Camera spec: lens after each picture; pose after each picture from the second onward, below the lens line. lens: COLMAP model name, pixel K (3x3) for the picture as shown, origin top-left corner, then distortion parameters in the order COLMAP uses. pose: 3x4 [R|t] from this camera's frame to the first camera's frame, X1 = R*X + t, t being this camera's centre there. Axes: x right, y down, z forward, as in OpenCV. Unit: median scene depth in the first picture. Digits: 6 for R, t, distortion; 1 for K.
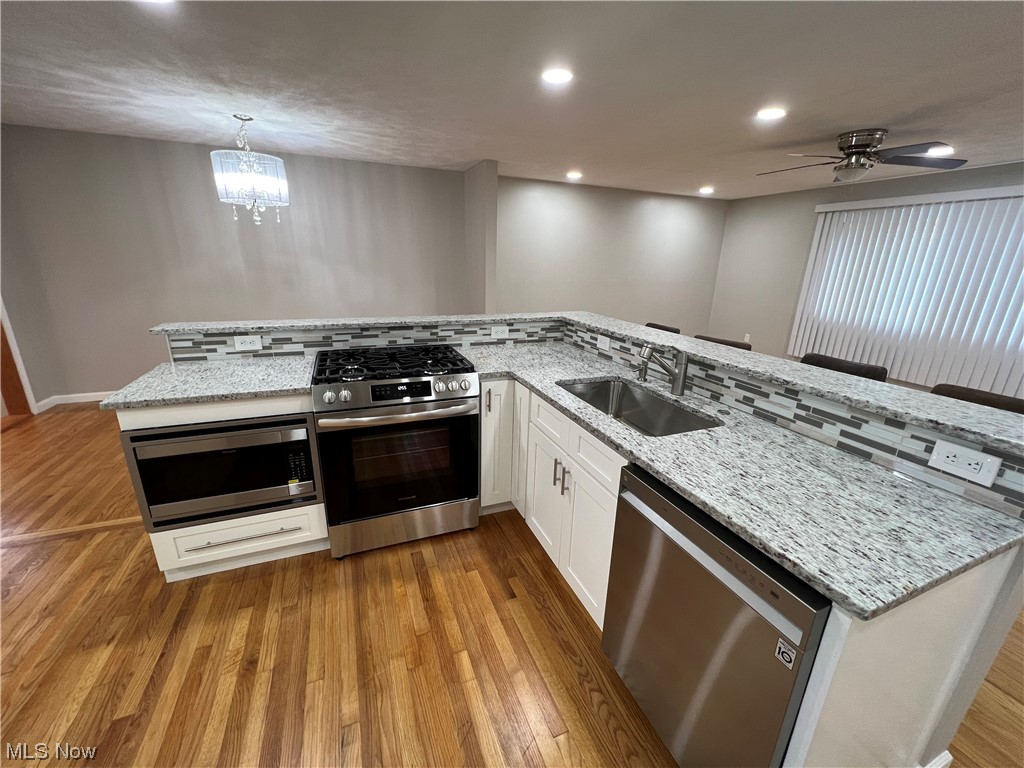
lens RADIAL K [[411.2, 0, 512.4], [0, 411.2, 385.5], [0, 0, 1]] dist [-0.002415, -0.000415]
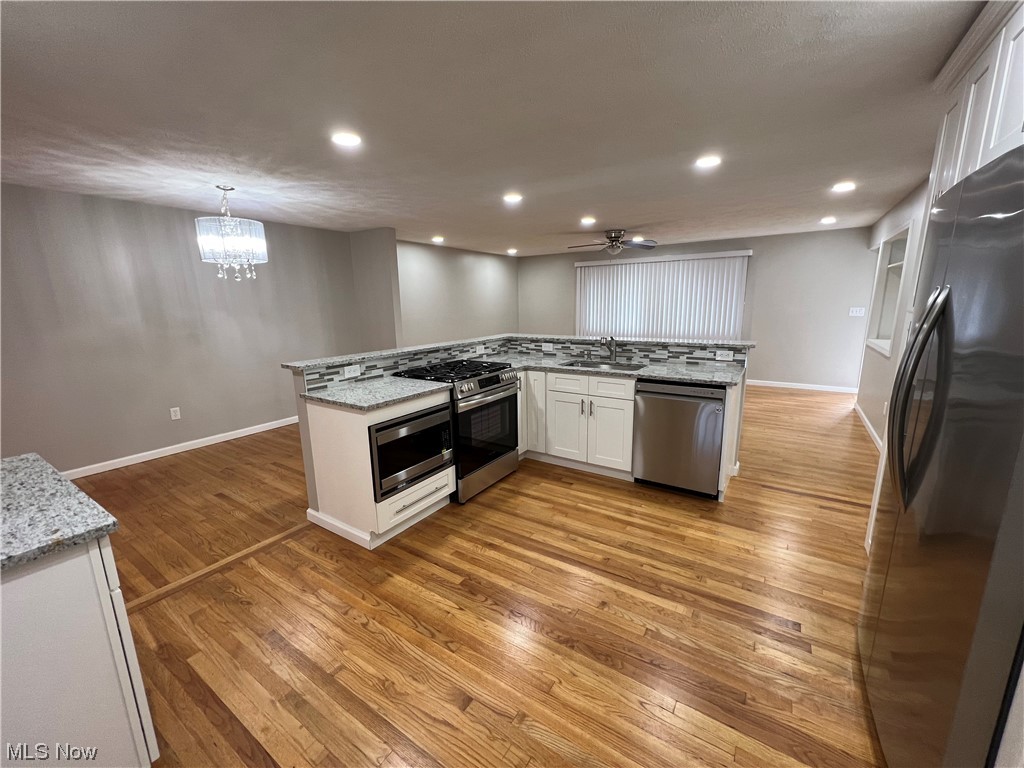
lens RADIAL K [[411.2, 0, 513.9], [0, 411.2, 384.0], [0, 0, 1]] dist [-0.002415, -0.000415]
pose [[0.823897, -0.151705, 0.546058, -0.916943], [0.205183, 0.977990, -0.037879, 0.087719], [-0.528293, 0.143250, 0.836891, -0.346179]]
